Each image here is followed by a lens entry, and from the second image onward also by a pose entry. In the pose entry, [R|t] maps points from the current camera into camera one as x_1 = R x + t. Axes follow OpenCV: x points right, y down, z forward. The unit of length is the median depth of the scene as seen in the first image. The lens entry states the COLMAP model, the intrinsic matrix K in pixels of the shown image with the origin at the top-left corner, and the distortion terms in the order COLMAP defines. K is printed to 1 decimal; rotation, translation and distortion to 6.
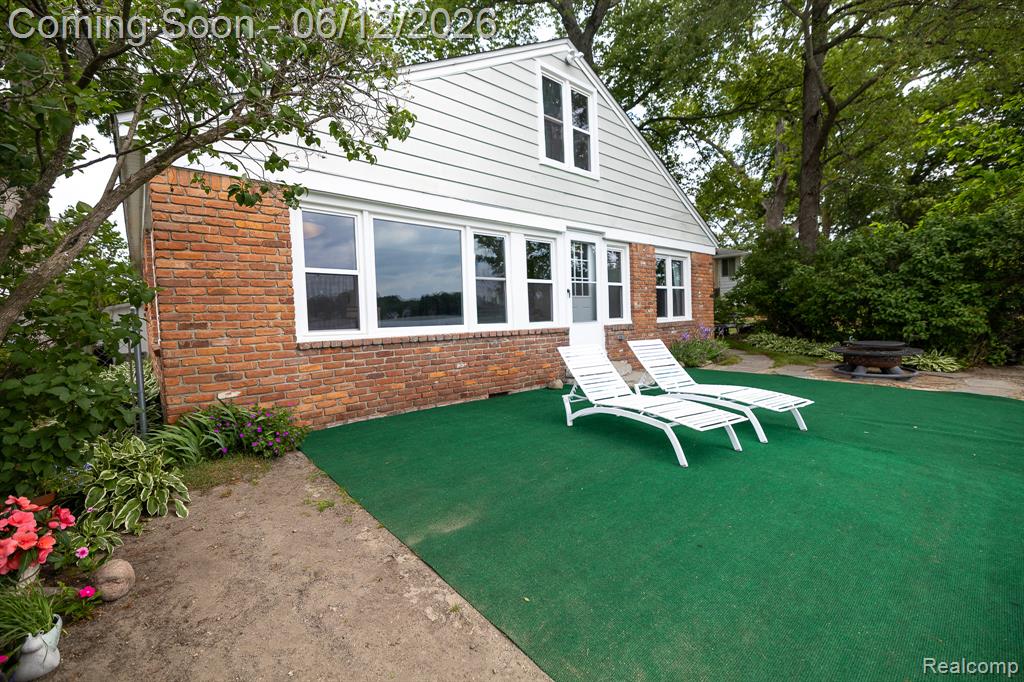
lens RADIAL K [[433.4, 0, 516.6], [0, 433.4, 335.8], [0, 0, 1]] dist [0.001717, -0.000129]
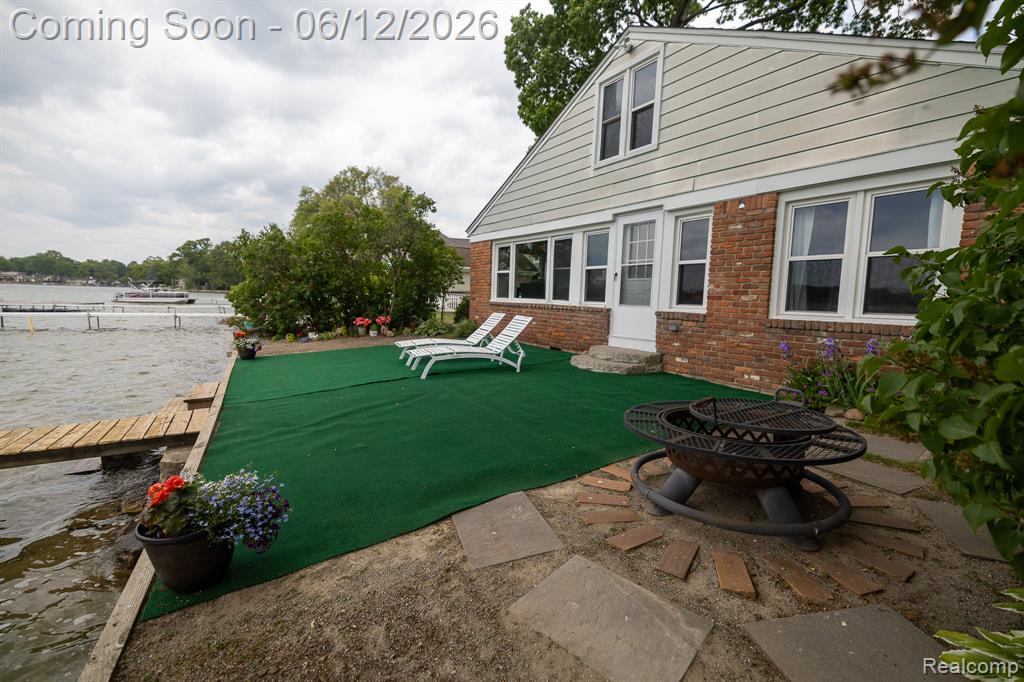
lens RADIAL K [[433.4, 0, 516.6], [0, 433.4, 335.8], [0, 0, 1]] dist [0.001717, -0.000129]
pose [[-0.129794, 0.119166, -0.984354, 1.272117], [-0.067737, 0.989367, 0.128704, -0.078521], [0.989225, 0.083383, -0.120342, 0.937922]]
